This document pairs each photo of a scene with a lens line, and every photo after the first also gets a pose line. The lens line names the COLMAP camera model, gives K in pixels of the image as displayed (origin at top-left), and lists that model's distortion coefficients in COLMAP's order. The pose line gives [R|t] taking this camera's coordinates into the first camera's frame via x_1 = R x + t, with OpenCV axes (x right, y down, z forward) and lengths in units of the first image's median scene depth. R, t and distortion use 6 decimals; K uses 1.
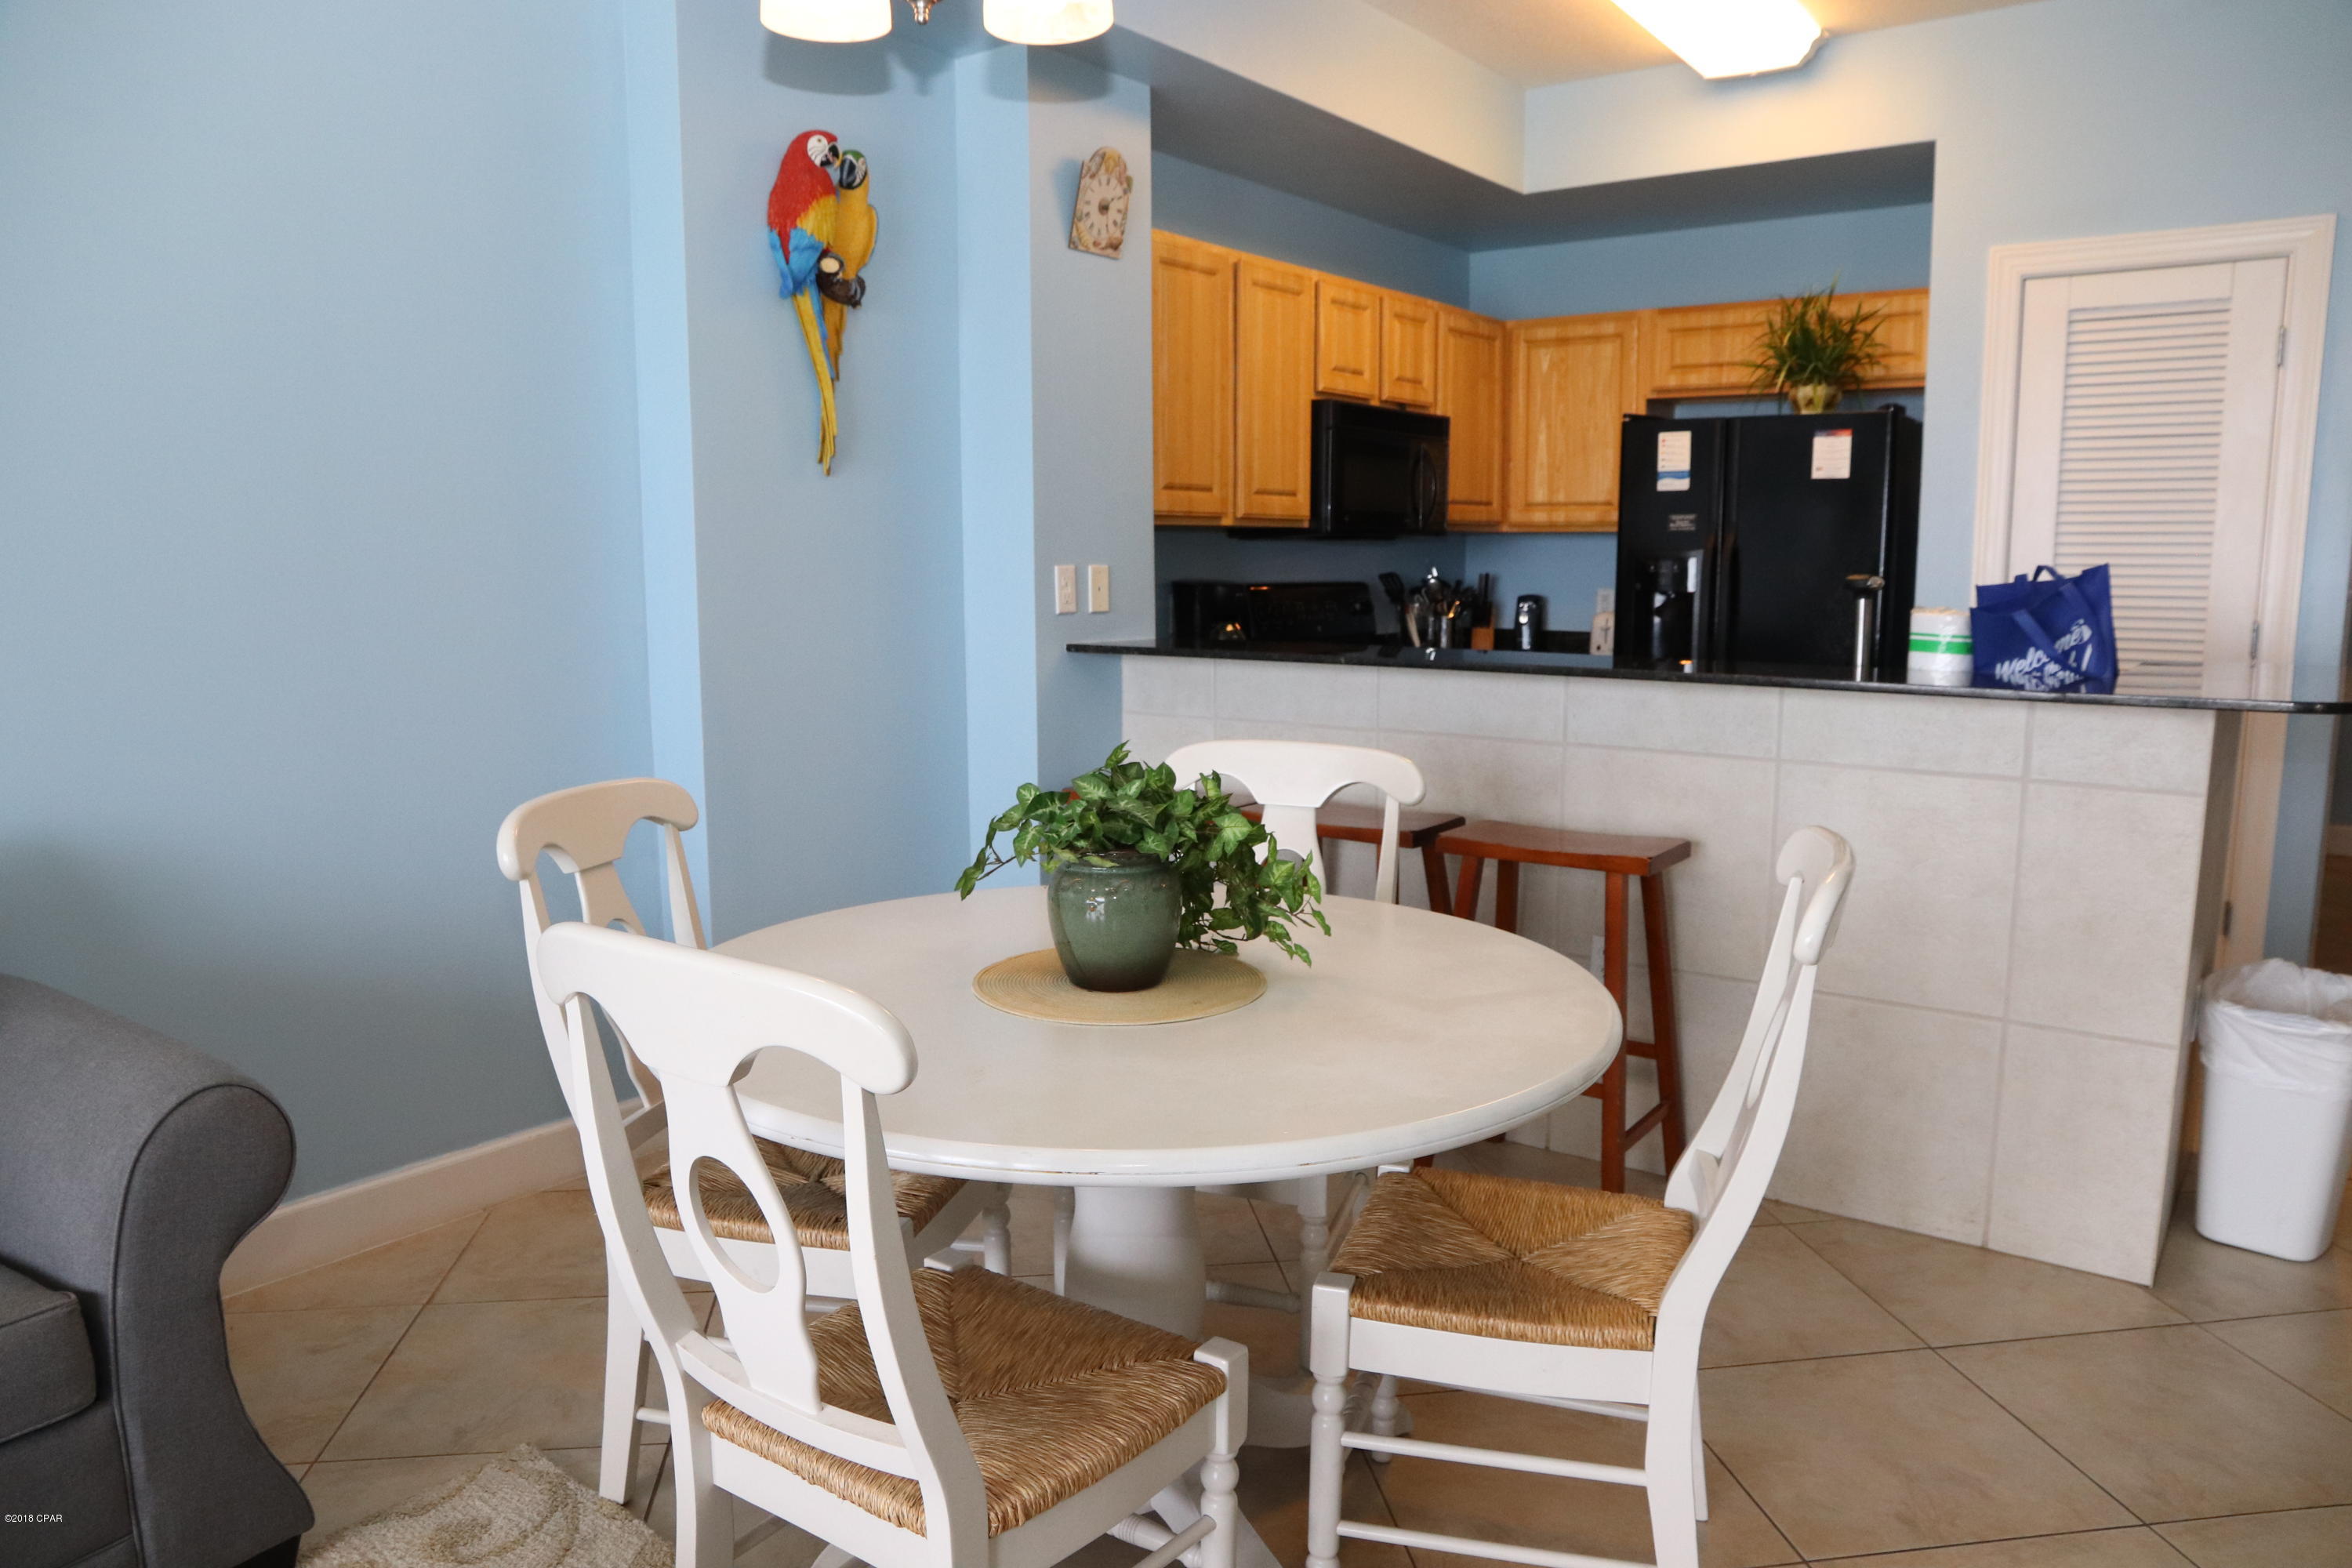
lens RADIAL K [[1646.4, 0, 1176.0], [0, 1646.4, 784.0], [0, 0, 1]] dist [-0.096922, 0.072737]
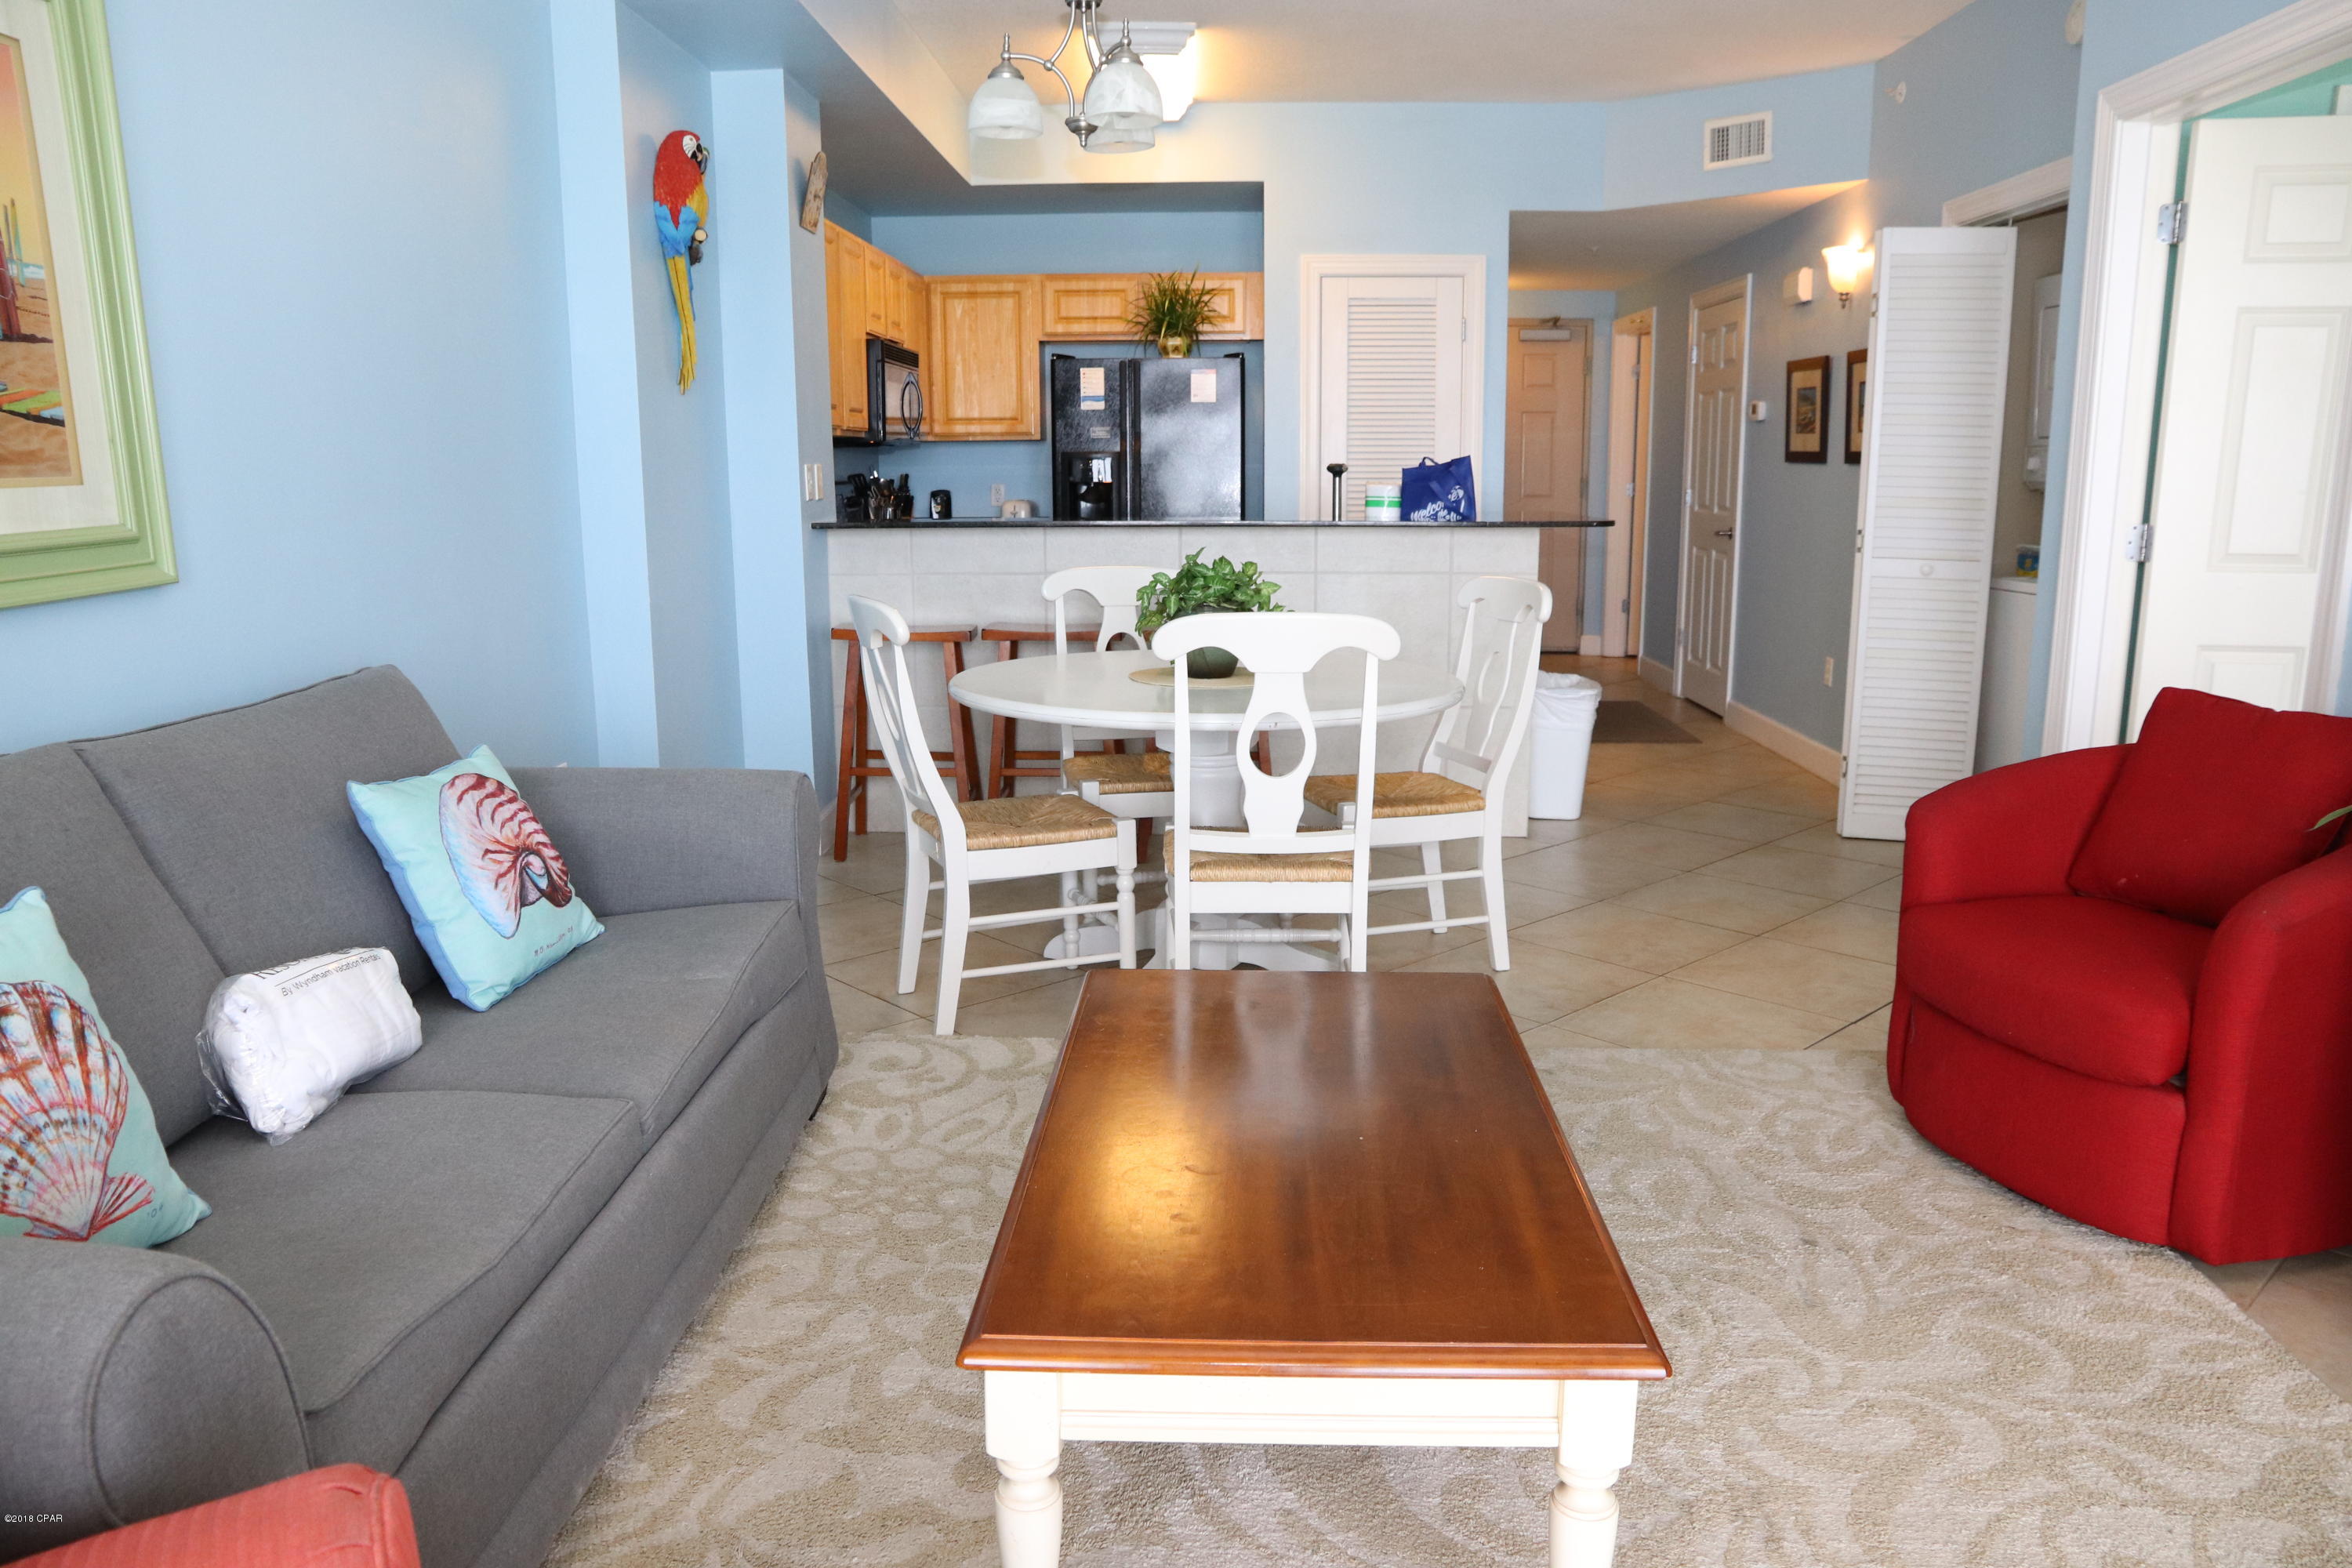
lens RADIAL K [[1646.4, 0, 1176.0], [0, 1646.4, 784.0], [0, 0, 1]] dist [-0.096922, 0.072737]
pose [[0.823380, -0.111329, 0.556462, -0.459369], [0.083245, 0.993656, 0.075622, 0.039746], [-0.561351, -0.015943, 0.827424, -0.215267]]
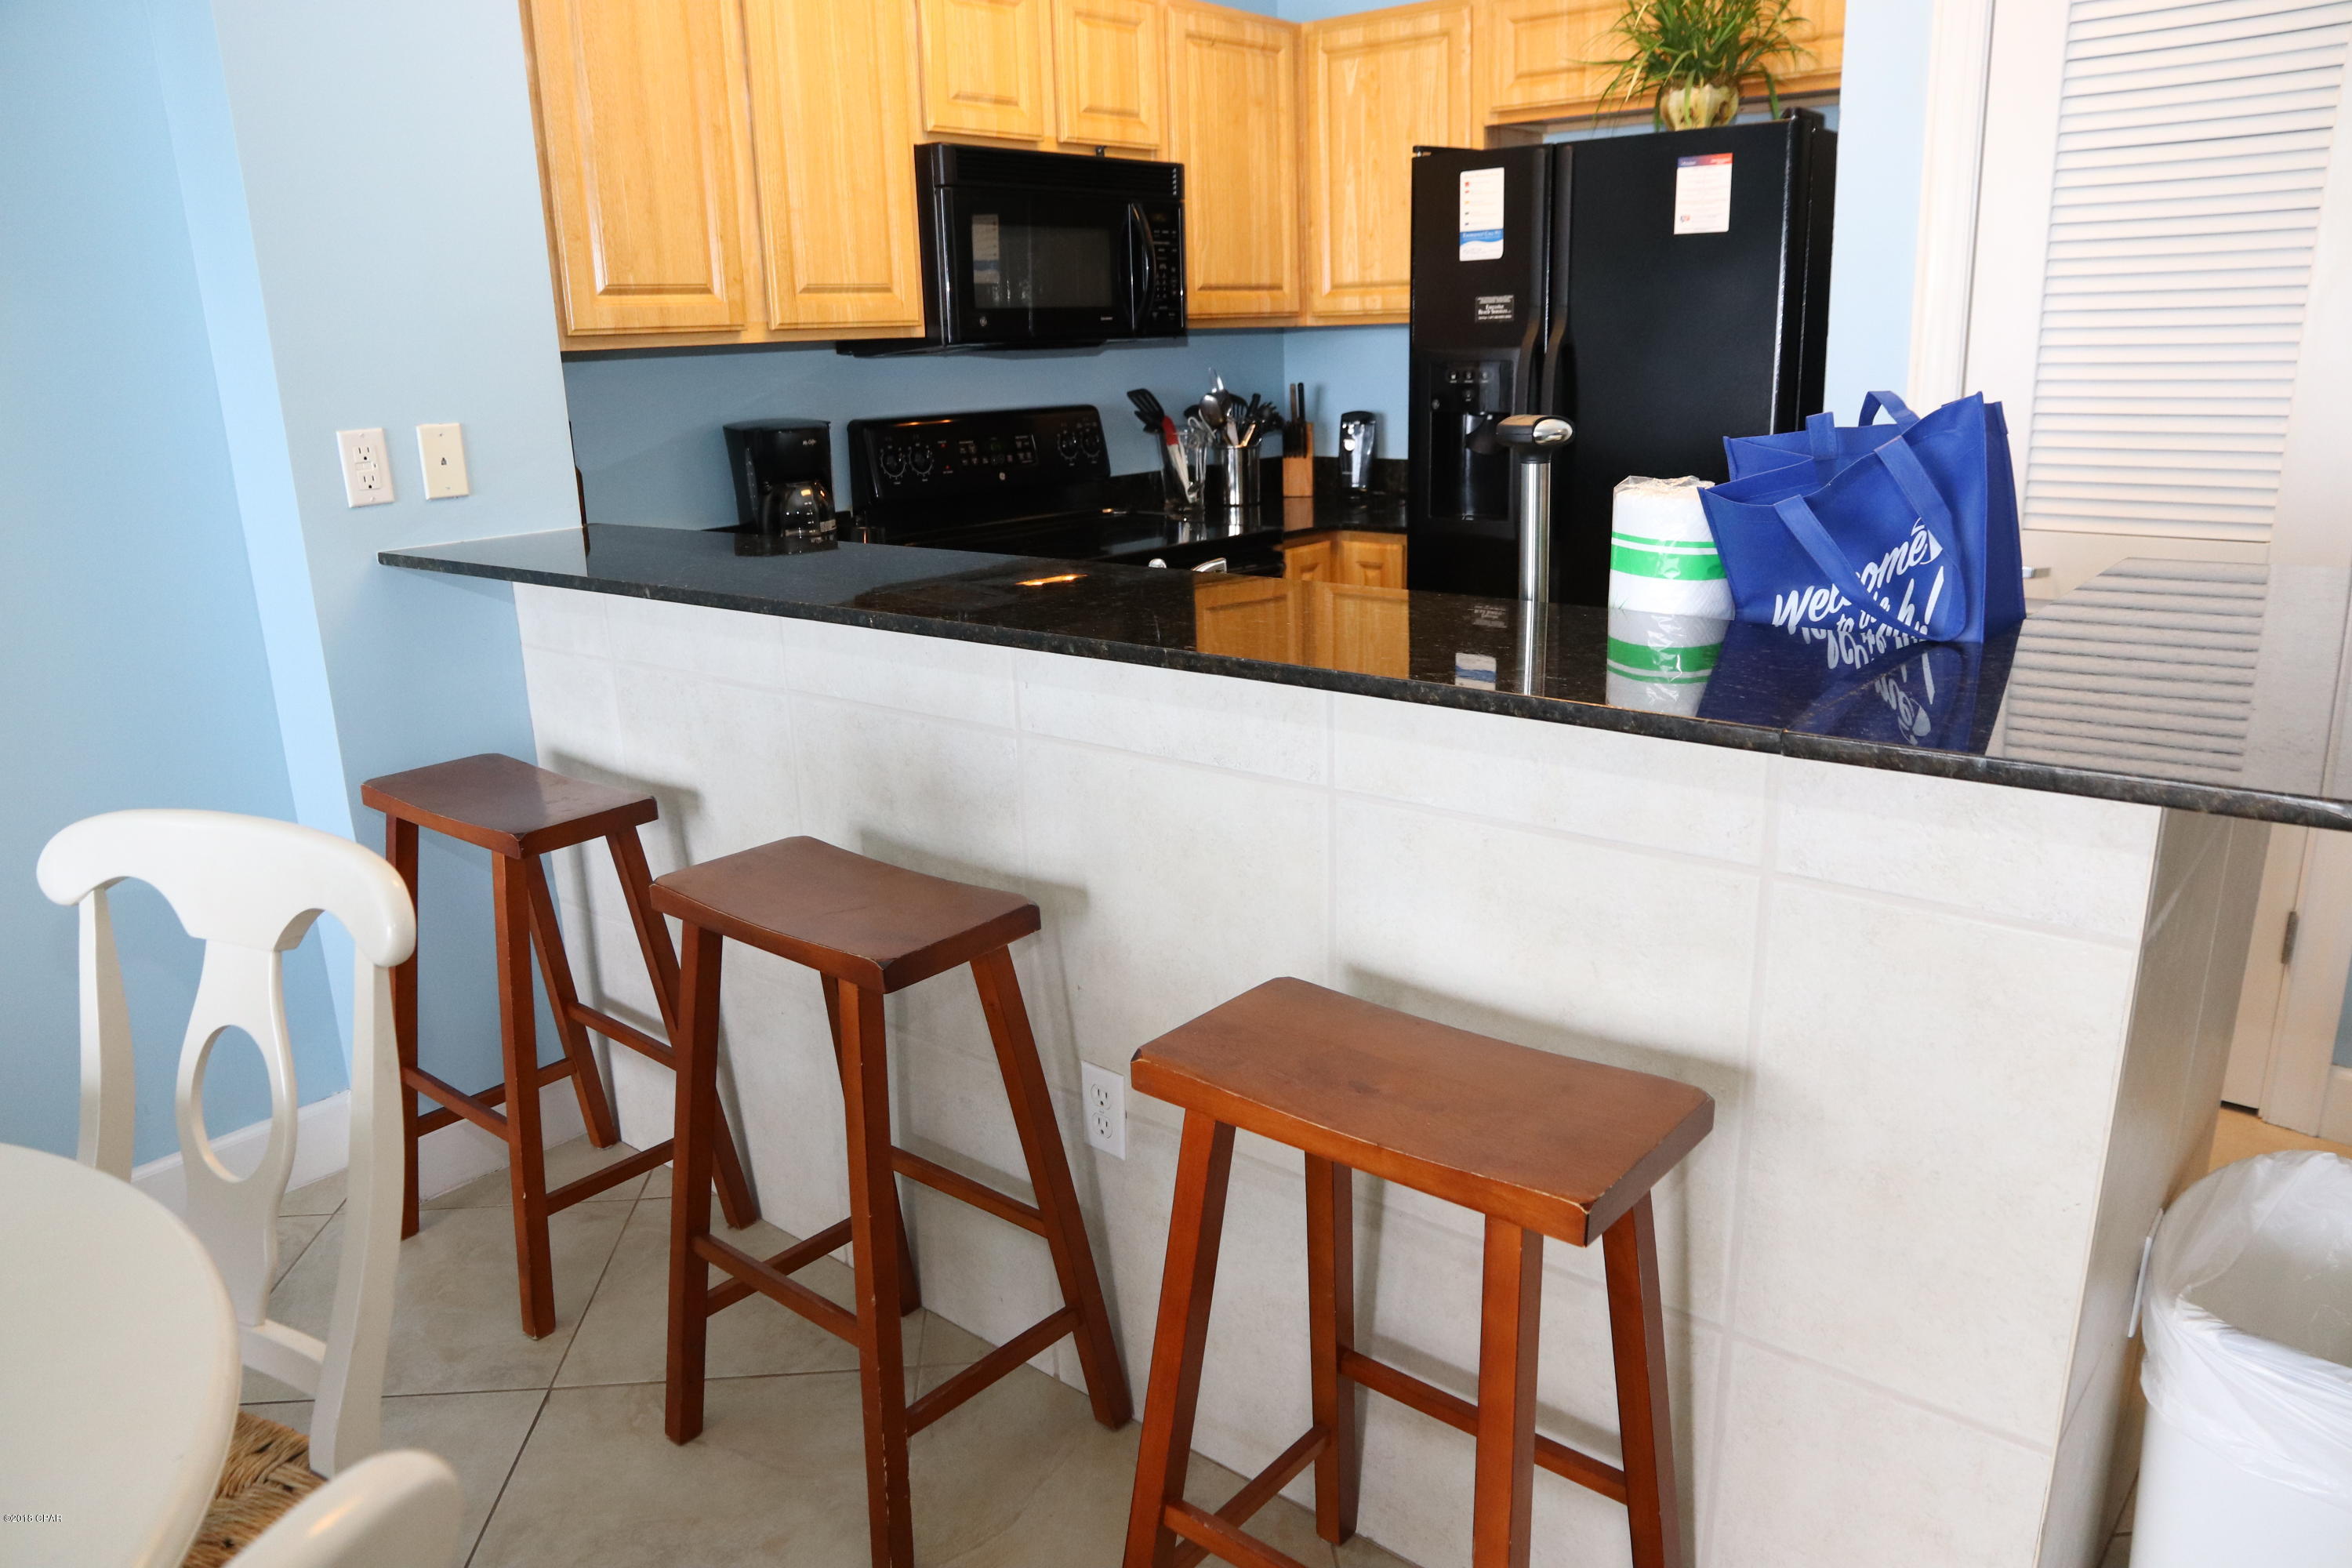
lens RADIAL K [[1646.4, 0, 1176.0], [0, 1646.4, 784.0], [0, 0, 1]] dist [-0.096922, 0.072737]
pose [[0.997422, -0.013358, -0.070512, 0.224809], [0.022076, 0.991993, 0.124350, -0.052289], [0.068286, -0.125586, 0.989730, 0.302016]]
